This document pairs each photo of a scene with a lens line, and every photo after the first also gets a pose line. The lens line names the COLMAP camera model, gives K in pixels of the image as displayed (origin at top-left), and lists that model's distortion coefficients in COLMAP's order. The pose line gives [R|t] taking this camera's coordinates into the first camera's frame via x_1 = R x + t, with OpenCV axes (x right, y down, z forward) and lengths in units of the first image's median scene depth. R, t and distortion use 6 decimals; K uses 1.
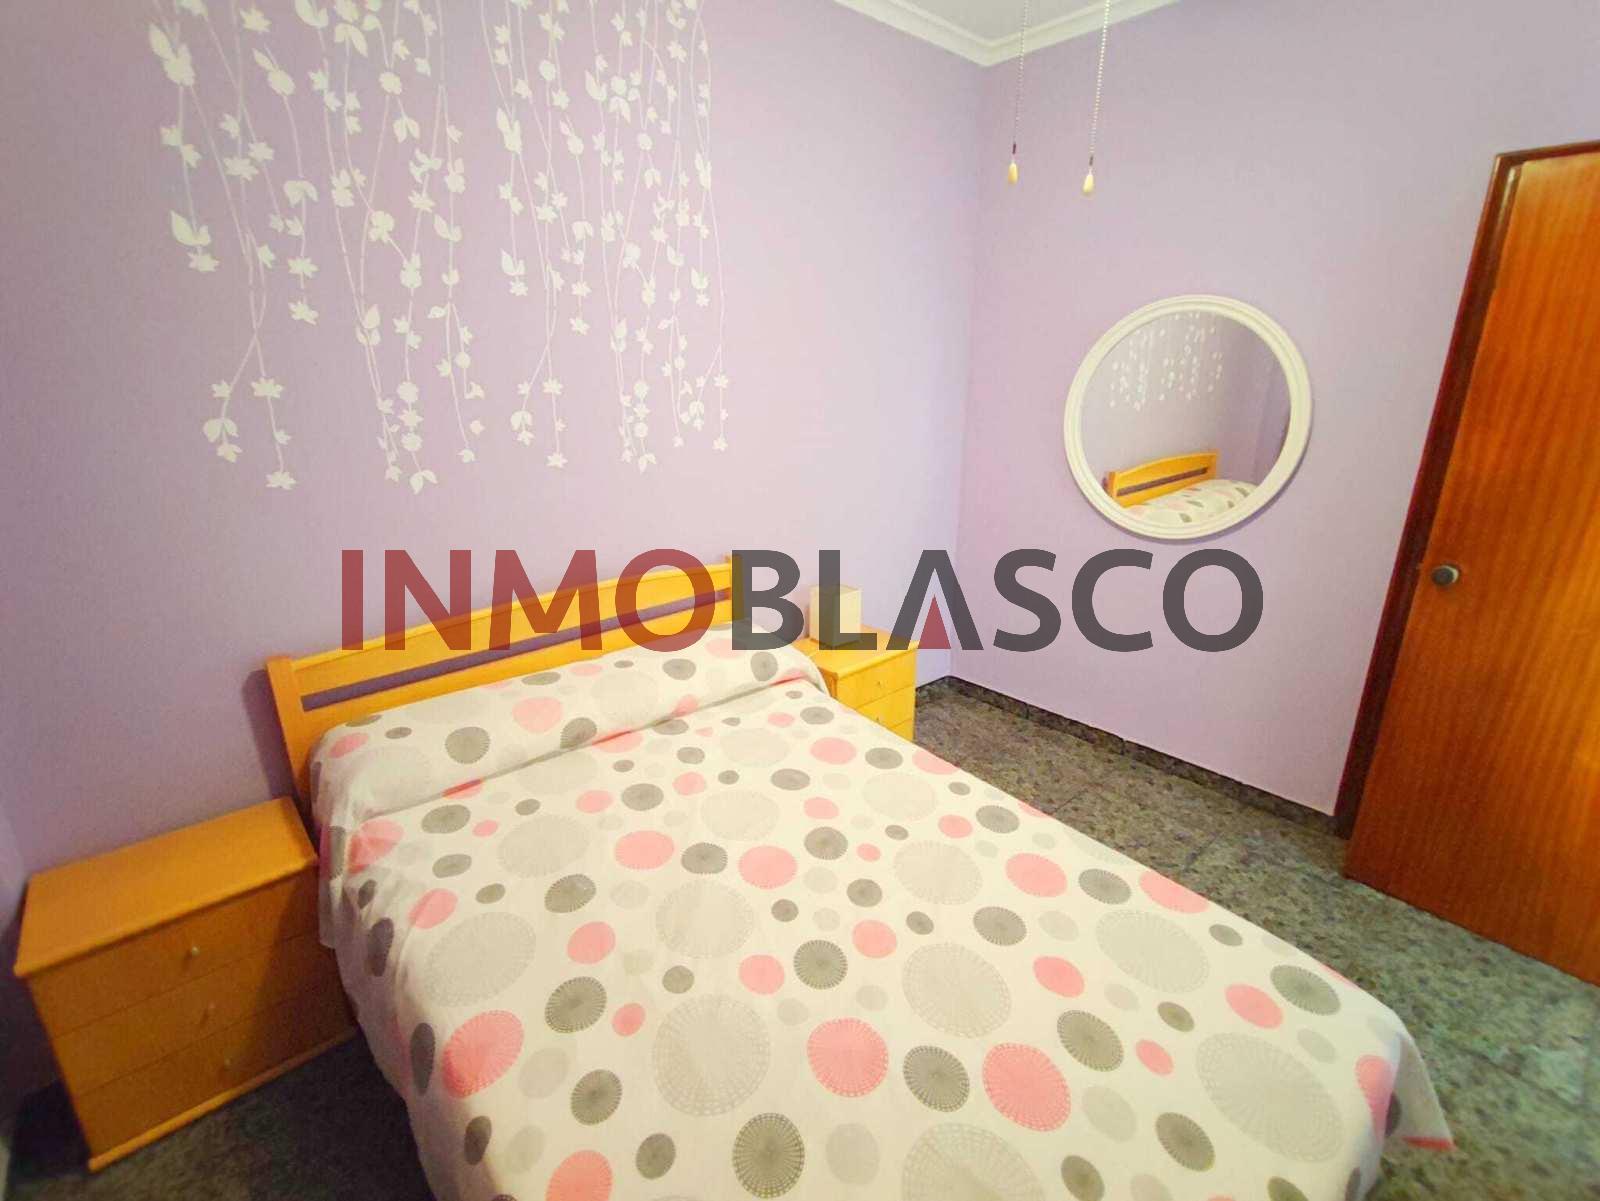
lens RADIAL K [[736.0, 0, 789.0], [0, 736.0, 593.7], [0, 0, 1]] dist [-0.001989, 0.011030]
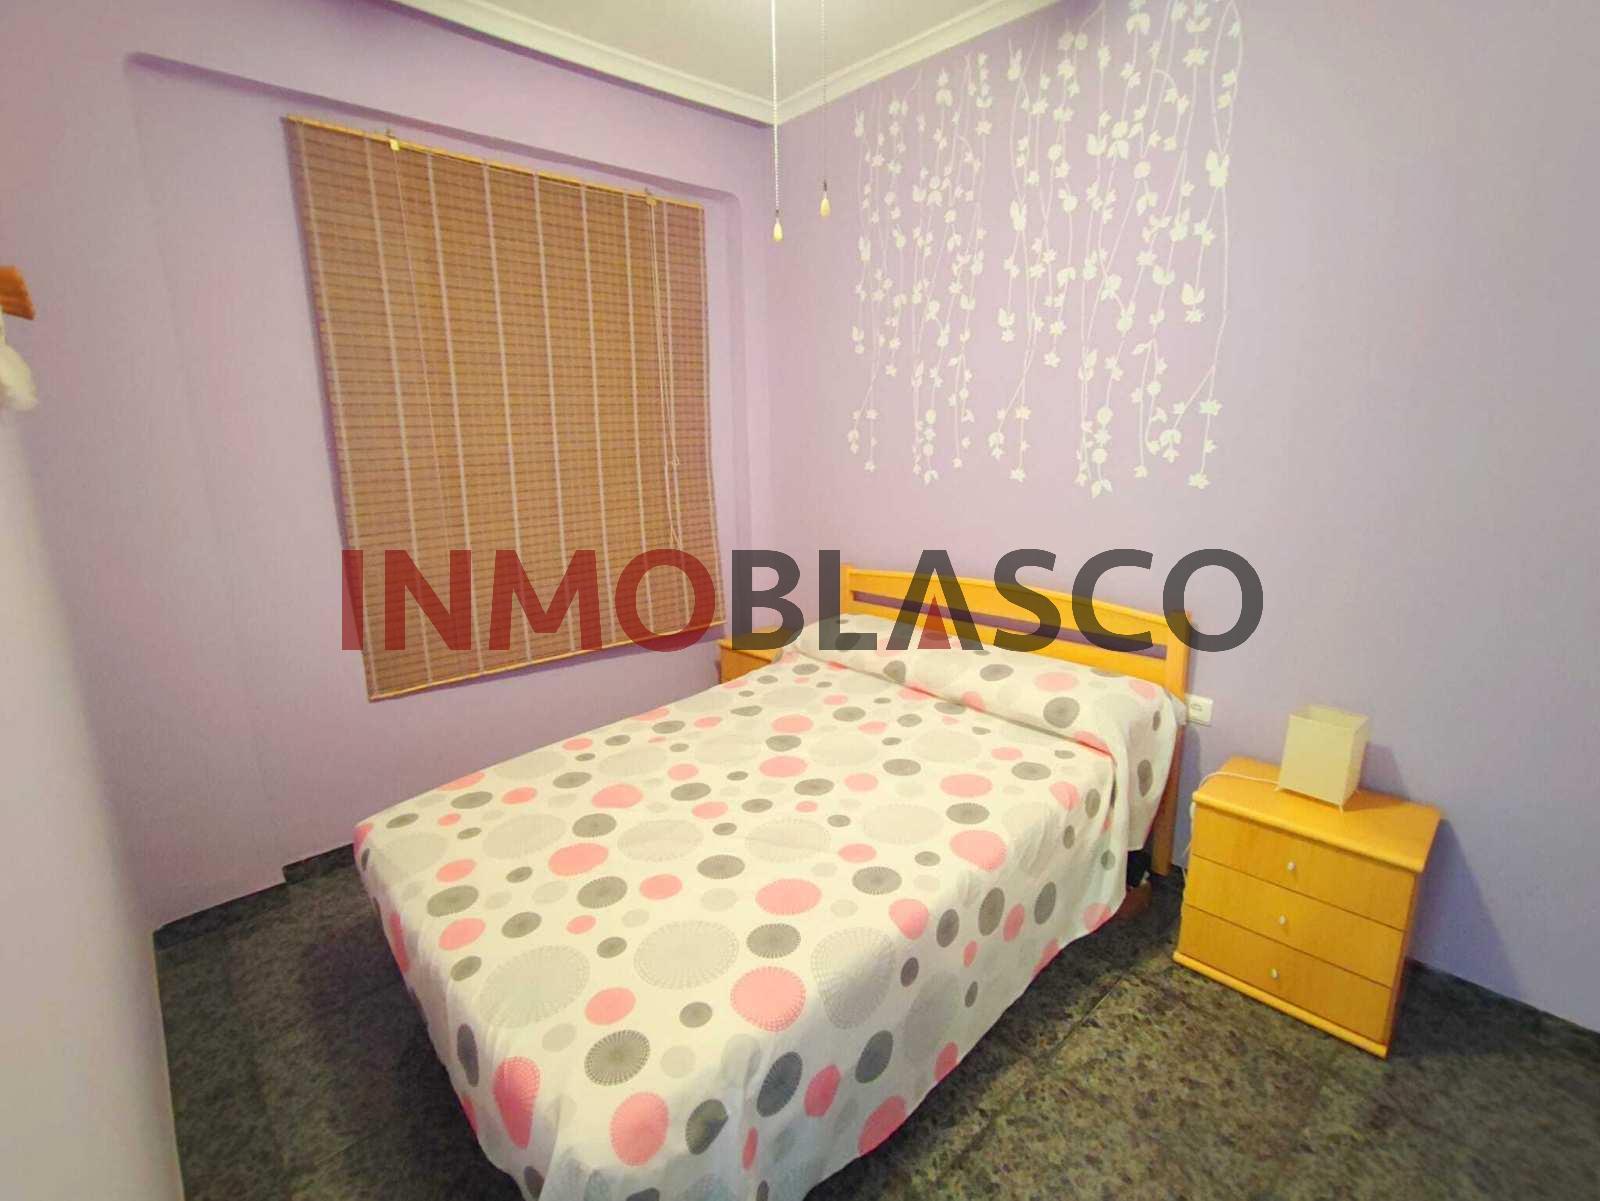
lens RADIAL K [[769.2, 0, 800.0], [0, 769.2, 600.5], [0, 0, 1]] dist [-0.022183, 0.030790]
pose [[0.036884, 0.227309, -0.973124, 1.012900], [-0.280160, 0.937088, 0.208272, -0.166955], [0.959245, 0.264948, 0.098246, 0.660545]]
